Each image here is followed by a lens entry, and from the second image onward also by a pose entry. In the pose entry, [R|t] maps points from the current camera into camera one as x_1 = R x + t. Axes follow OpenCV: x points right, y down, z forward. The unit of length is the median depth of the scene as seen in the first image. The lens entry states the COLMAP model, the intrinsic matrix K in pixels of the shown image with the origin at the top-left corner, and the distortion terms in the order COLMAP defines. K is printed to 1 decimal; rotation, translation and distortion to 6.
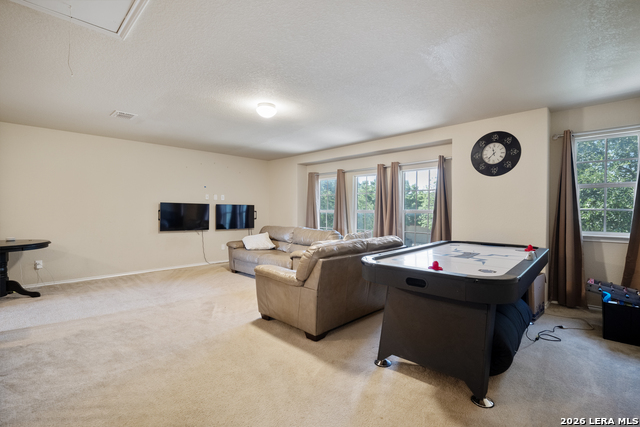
lens RADIAL K [[298.4, 0, 324.0], [0, 298.4, 214.8], [0, 0, 1]] dist [-0.004415, -0.000556]
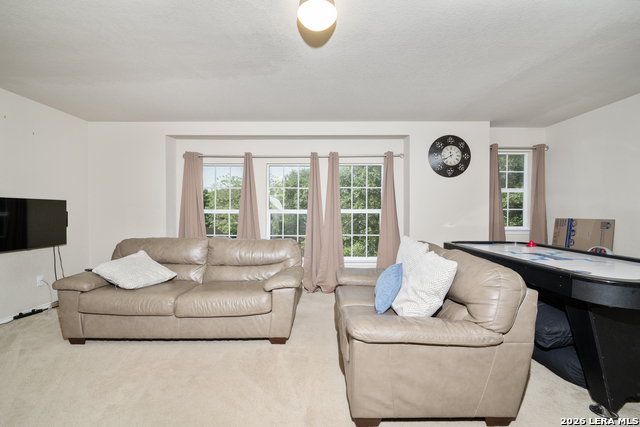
lens RADIAL K [[298.4, 0, 319.8], [0, 298.4, 212.9], [0, 0, 1]] dist [-0.004415, -0.000556]
pose [[0.720824, -0.014109, 0.692974, -0.469443], [0.008876, 0.999899, 0.011125, -0.018481], [-0.693061, -0.001868, 0.720876, 0.532837]]
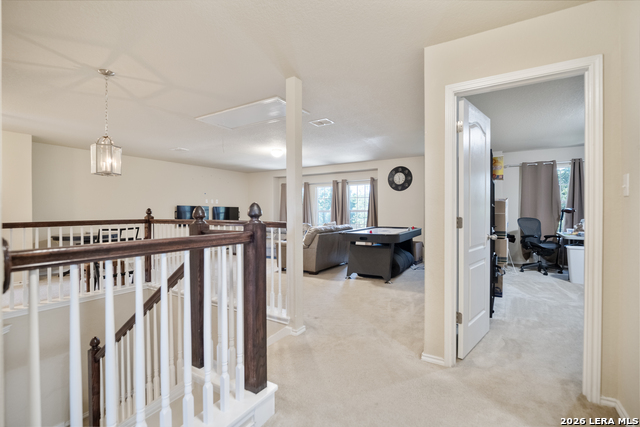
lens RADIAL K [[298.4, 0, 323.6], [0, 298.4, 215.0], [0, 0, 1]] dist [-0.004415, -0.000556]
pose [[0.976772, -0.010190, 0.214039, -0.256105], [0.010404, 0.999946, 0.000123, 0.010902], [-0.214028, 0.002107, 0.976825, -0.637736]]
